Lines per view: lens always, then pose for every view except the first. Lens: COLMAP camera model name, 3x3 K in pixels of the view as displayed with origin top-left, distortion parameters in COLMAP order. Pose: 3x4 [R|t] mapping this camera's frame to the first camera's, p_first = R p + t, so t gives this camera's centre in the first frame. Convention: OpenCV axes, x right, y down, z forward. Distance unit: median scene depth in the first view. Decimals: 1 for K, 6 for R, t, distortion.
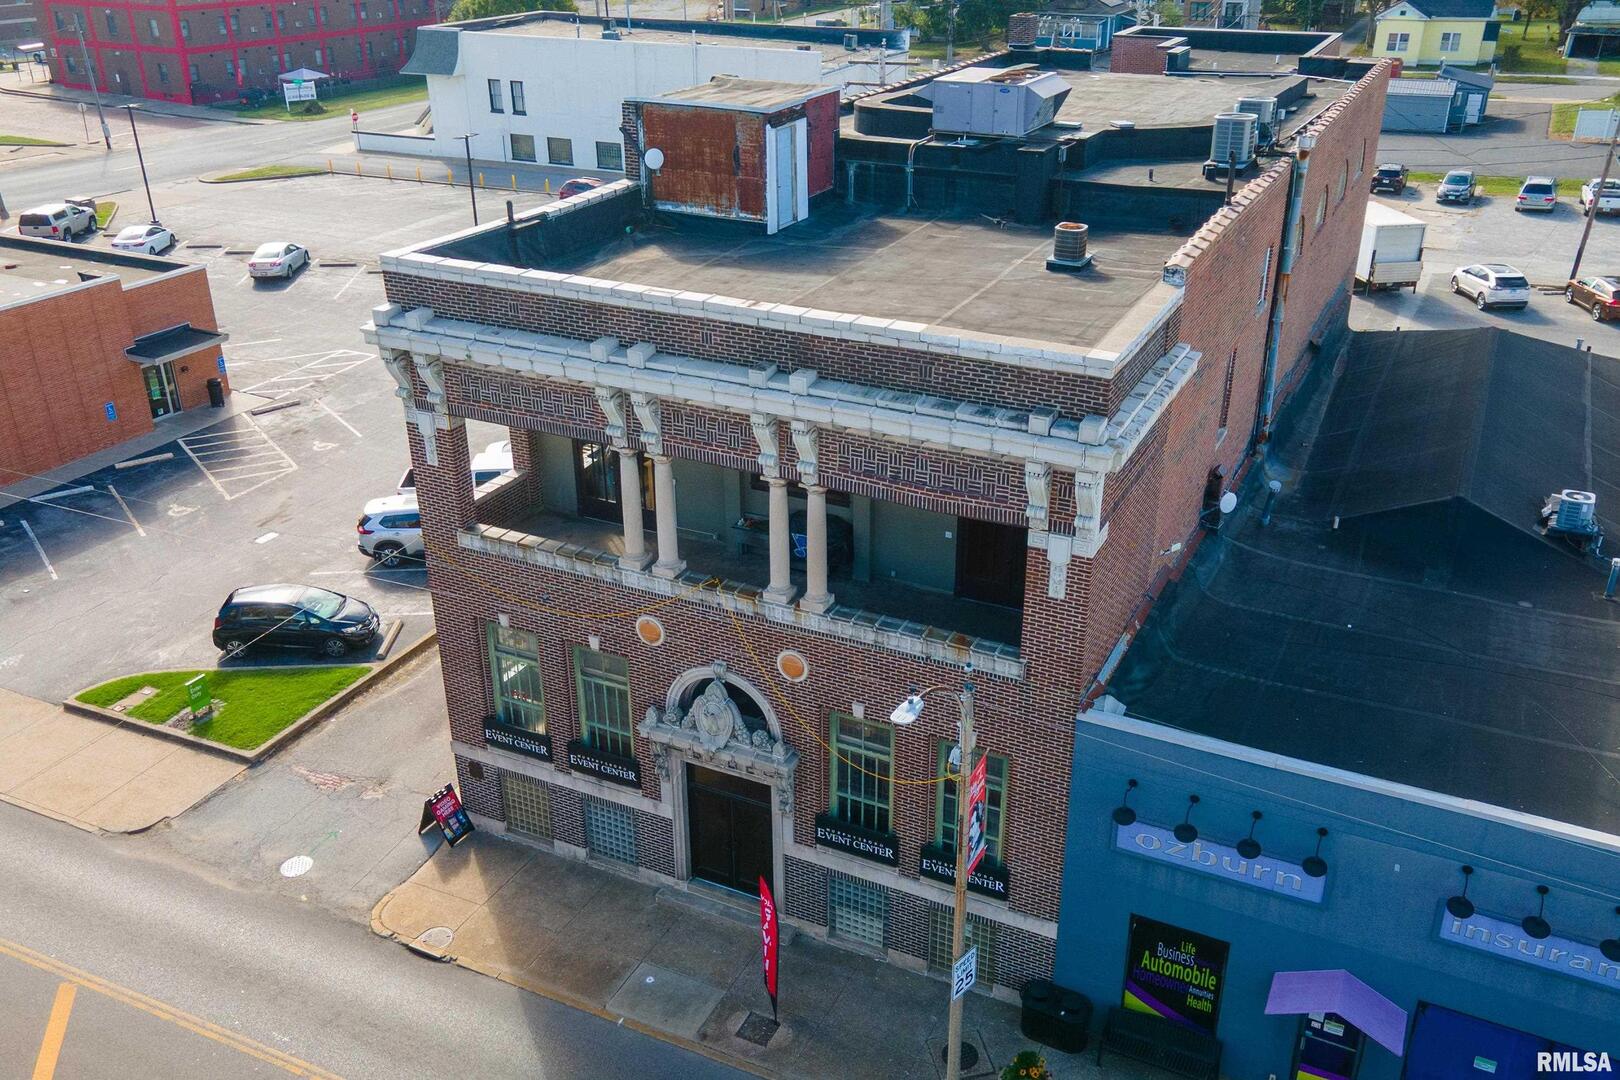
lens RADIAL K [[1405.4, 0, 830.5], [0, 1405.4, 546.3], [0, 0, 1]] dist [0.010188, 0.043730]
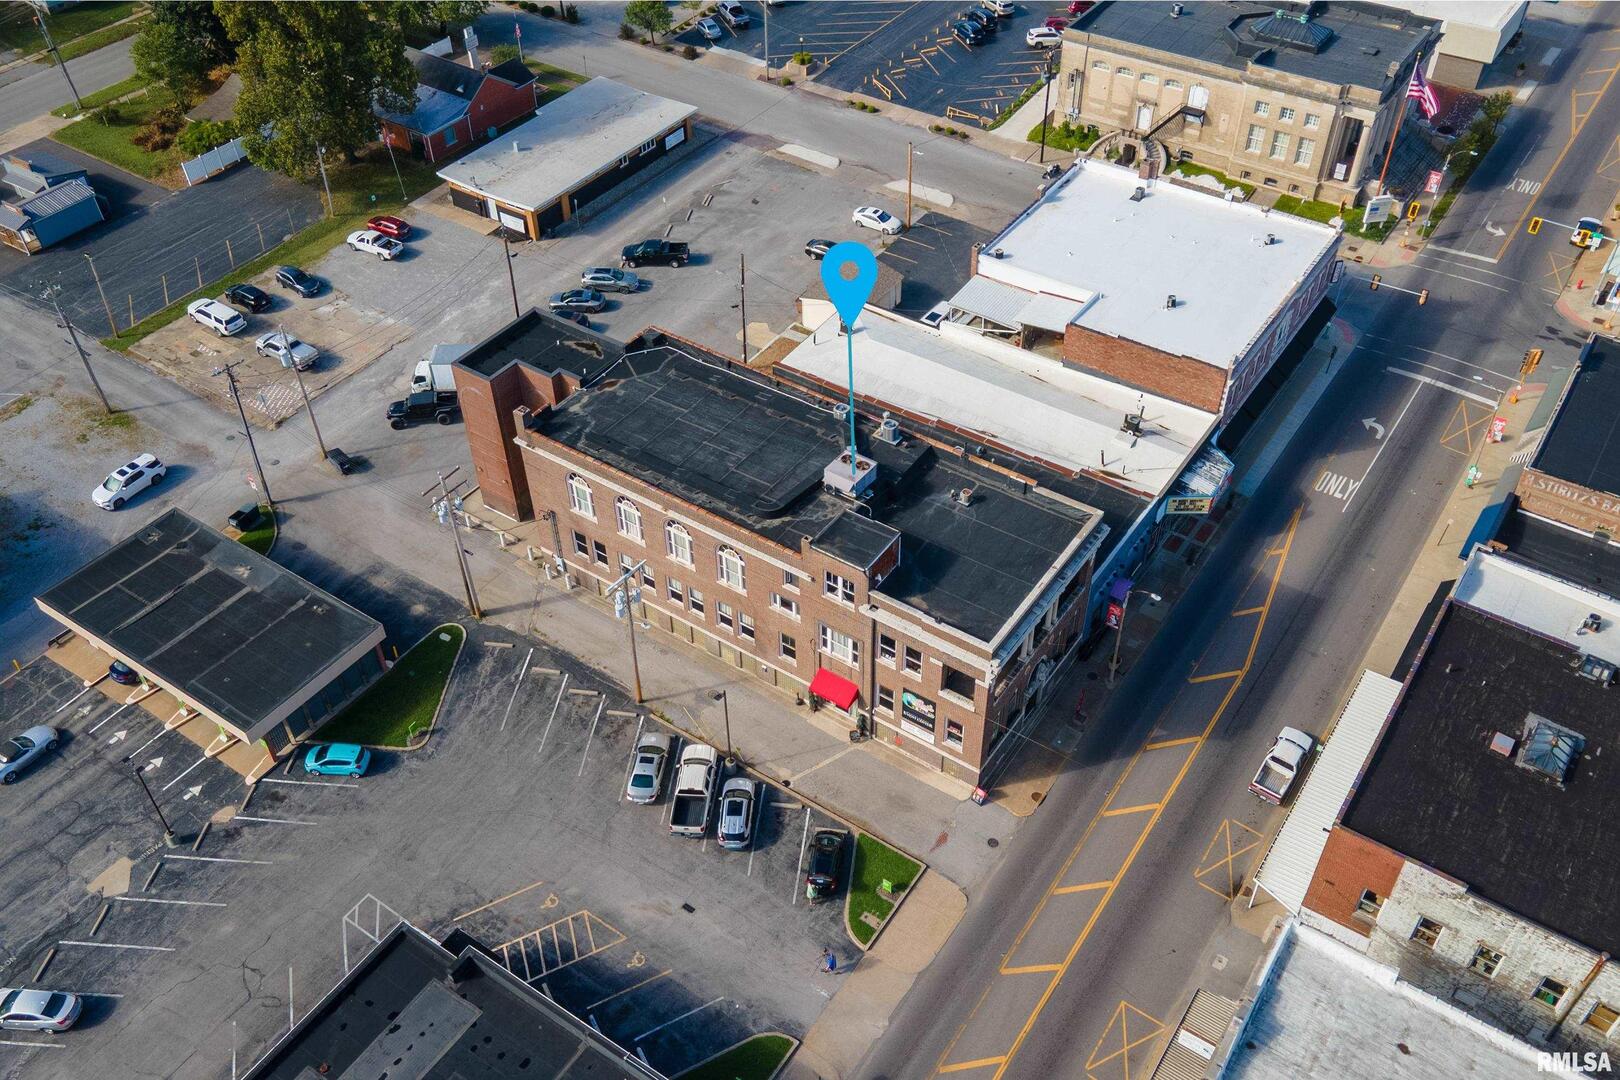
lens RADIAL K [[1405.4, 0, 833.0], [0, 1405.4, 534.9], [0, 0, 1]] dist [0.010188, 0.043730]
pose [[0.144897, -0.668210, 0.729726, -2.004375], [0.434284, 0.705623, 0.559905, -1.848216], [-0.889046, 0.235780, 0.392435, 0.060772]]
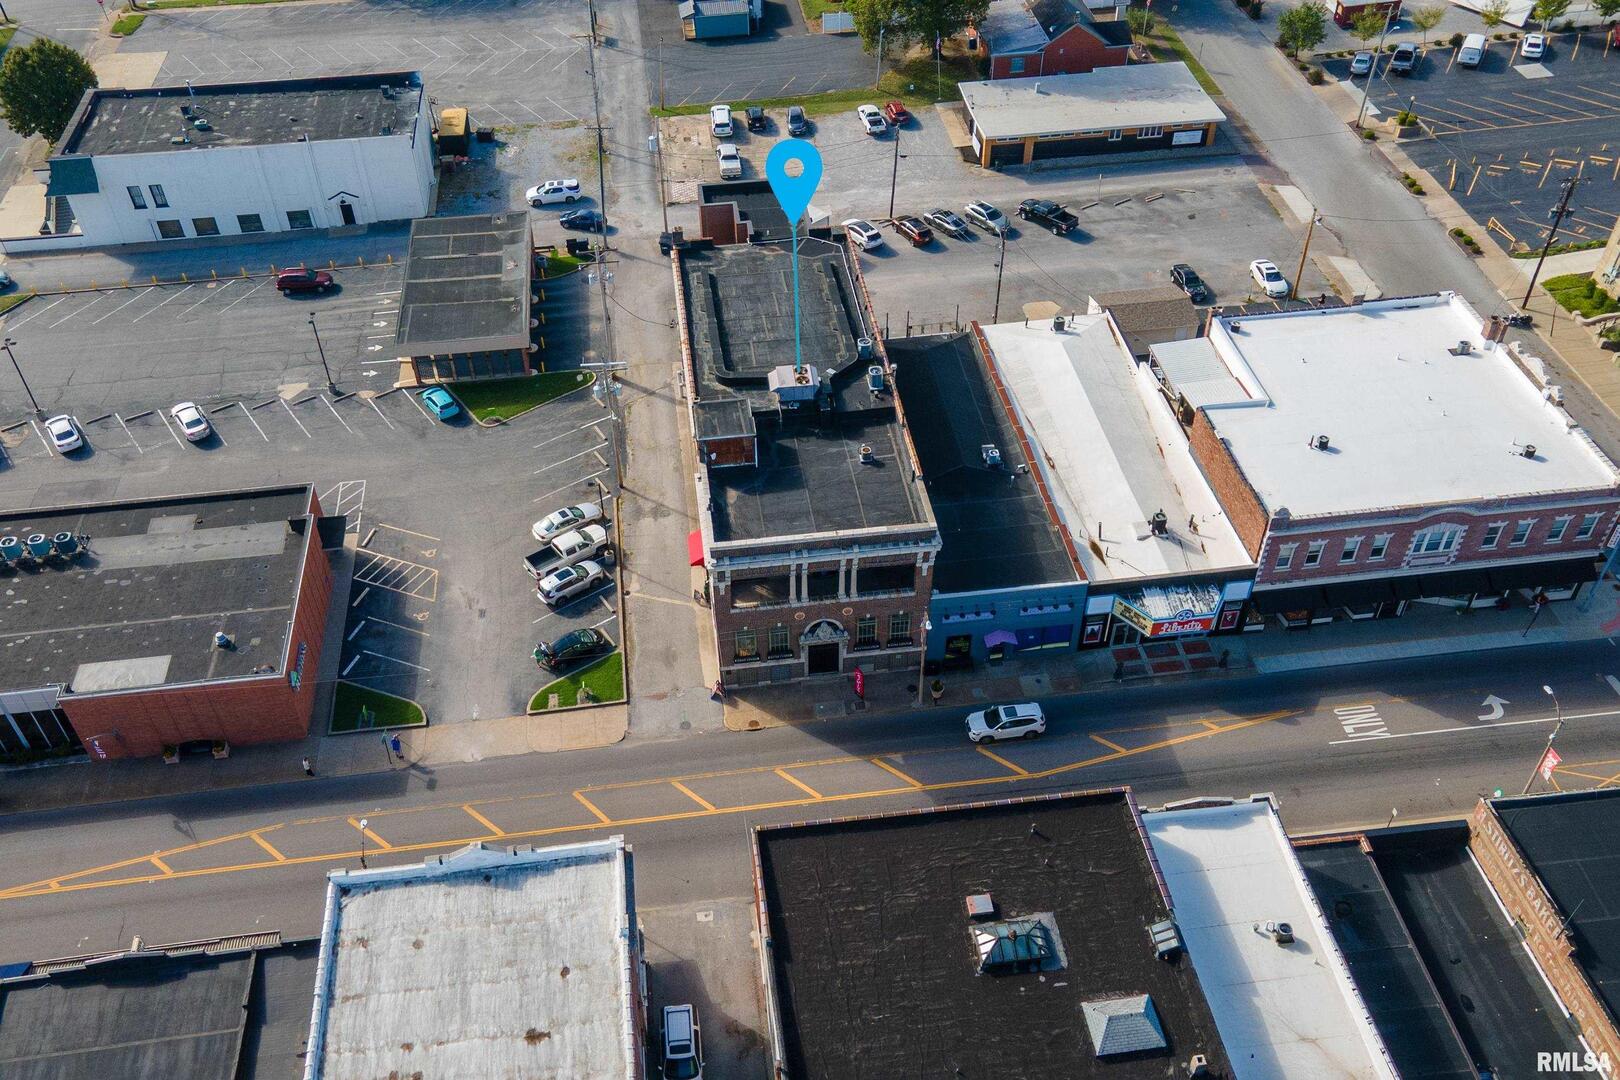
lens RADIAL K [[1405.4, 0, 778.6], [0, 1405.4, 541.3], [0, 0, 1]] dist [0.010188, 0.043730]
pose [[0.843941, -0.375277, 0.383316, -1.197116], [0.252403, 0.908314, 0.333553, -1.060549], [-0.473346, -0.184749, 0.861285, -1.568675]]
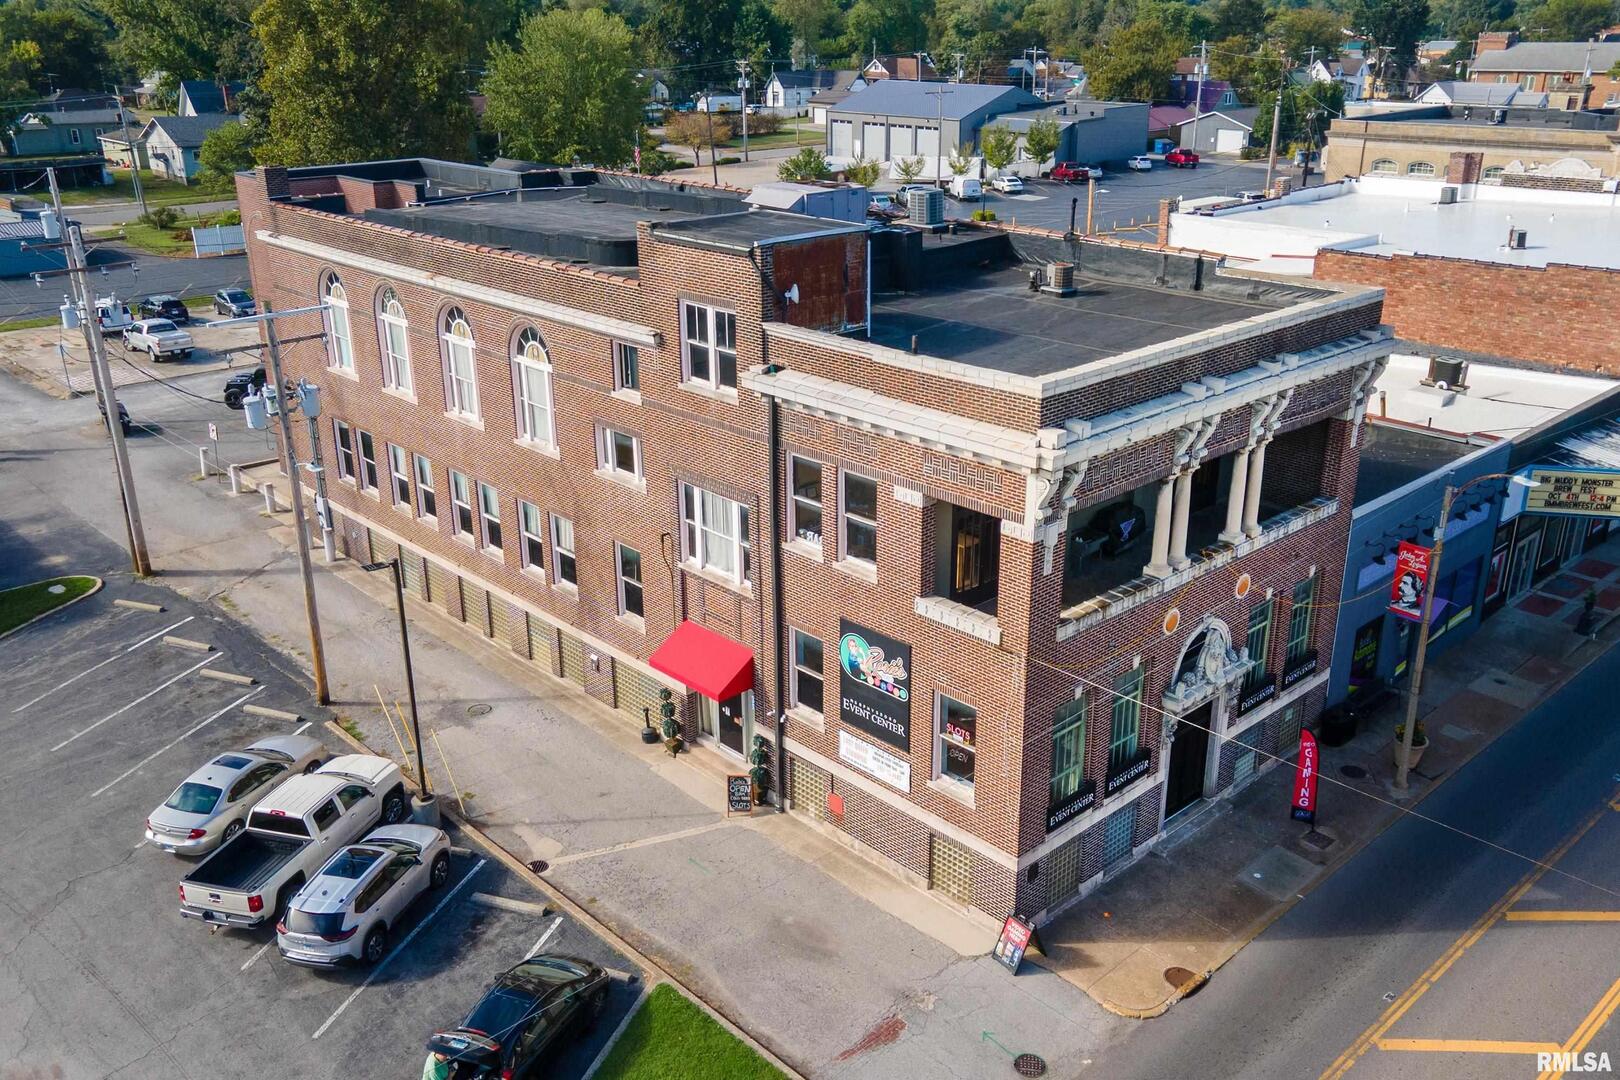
lens RADIAL K [[1405.4, 0, 830.7], [0, 1405.4, 540.8], [0, 0, 1]] dist [0.010188, 0.043730]
pose [[0.352130, -0.333678, 0.874450, -1.107160], [0.408267, 0.895479, 0.177298, -0.294814], [-0.842213, 0.294578, 0.451555, 0.587501]]
